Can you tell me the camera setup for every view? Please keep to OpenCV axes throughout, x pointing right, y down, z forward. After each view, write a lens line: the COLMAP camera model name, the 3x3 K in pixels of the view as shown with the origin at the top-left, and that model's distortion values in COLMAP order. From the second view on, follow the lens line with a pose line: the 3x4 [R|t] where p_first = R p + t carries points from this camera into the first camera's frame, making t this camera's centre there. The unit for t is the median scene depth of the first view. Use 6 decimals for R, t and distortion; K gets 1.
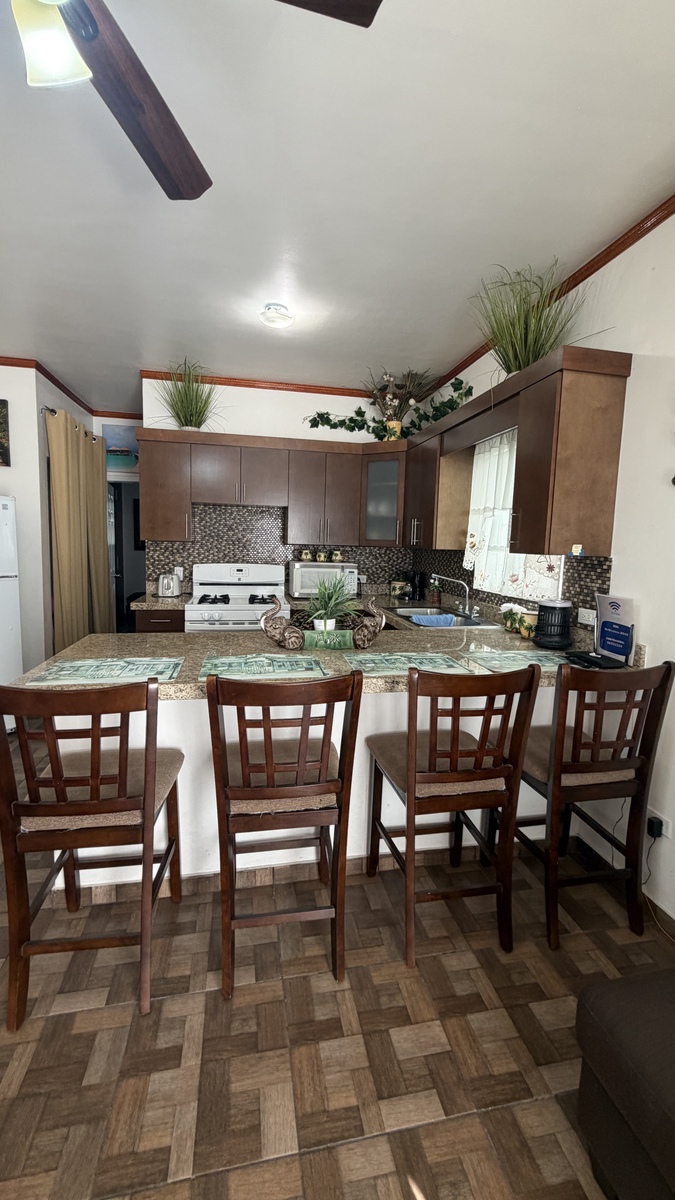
lens RADIAL K [[471.7, 0, 344.0], [0, 471.7, 594.5], [0, 0, 1]] dist [-0.010313, 0.001630]
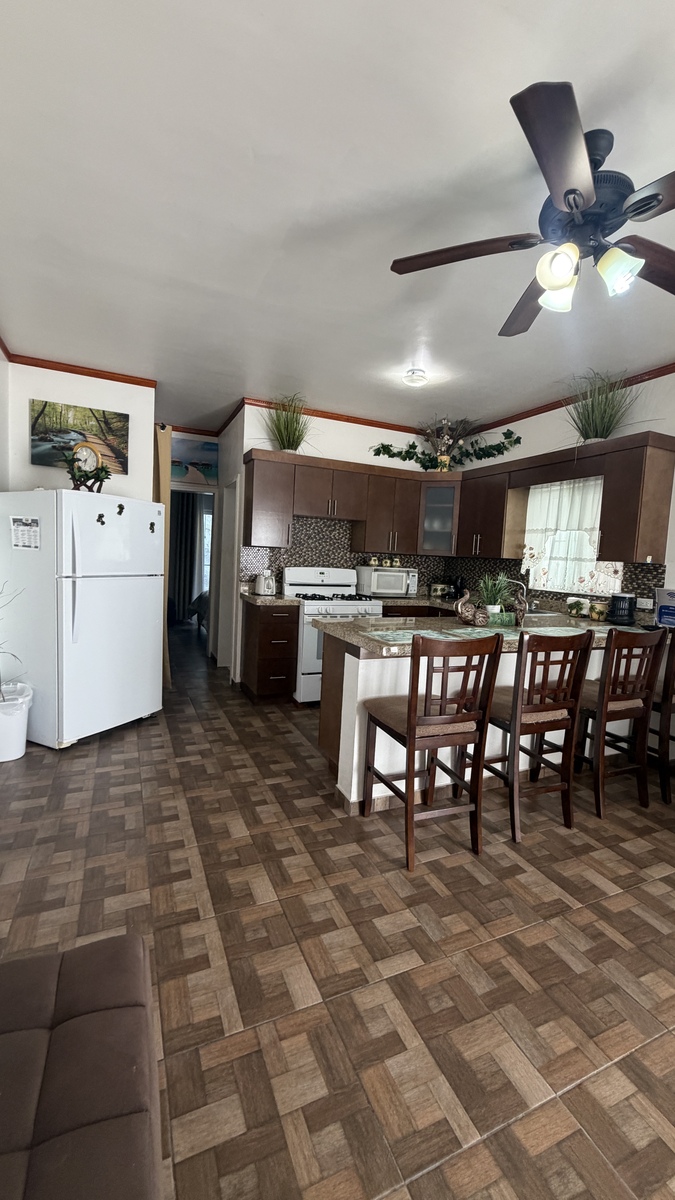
lens RADIAL K [[471.7, 0, 336.0], [0, 471.7, 594.8], [0, 0, 1]] dist [-0.010313, 0.001630]
pose [[0.976658, 0.003139, 0.214776, -0.538904], [0.001709, 0.999748, -0.022382, 0.035293], [-0.214792, 0.022227, 0.976407, -0.185669]]
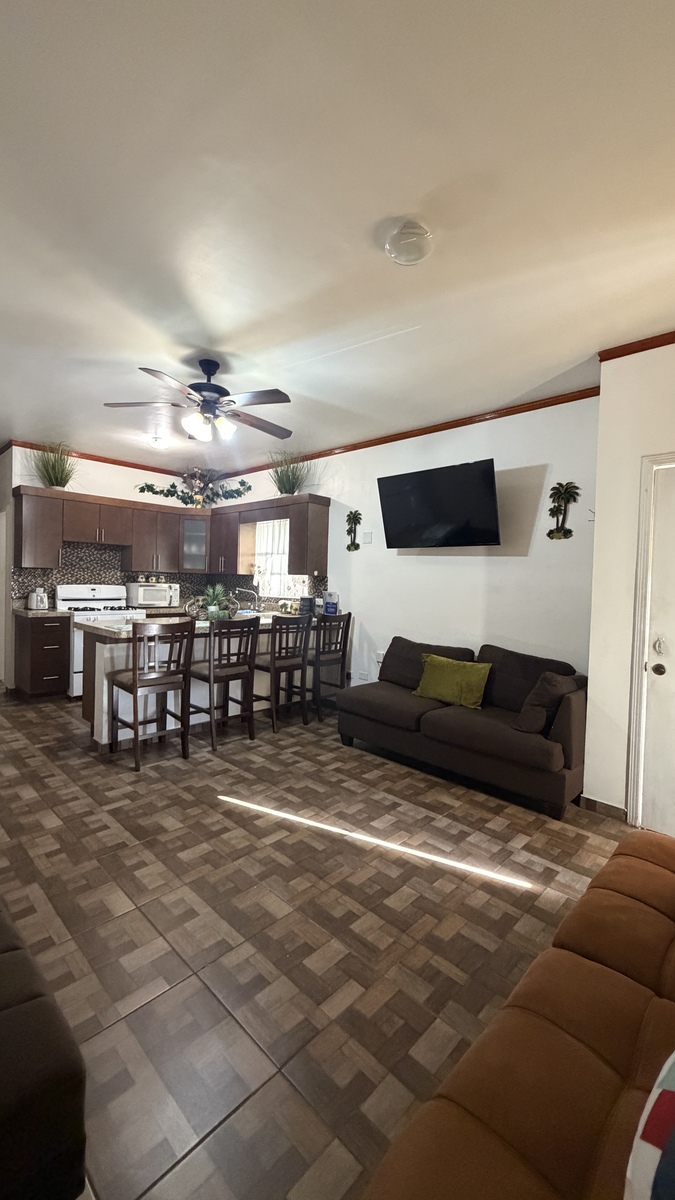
lens RADIAL K [[471.7, 0, 340.8], [0, 471.7, 598.8], [0, 0, 1]] dist [-0.010313, 0.001630]
pose [[0.820225, -0.026113, 0.571445, -0.512994], [0.058306, 0.997571, -0.038105, 0.088300], [-0.569062, 0.064573, 0.819755, -0.687537]]
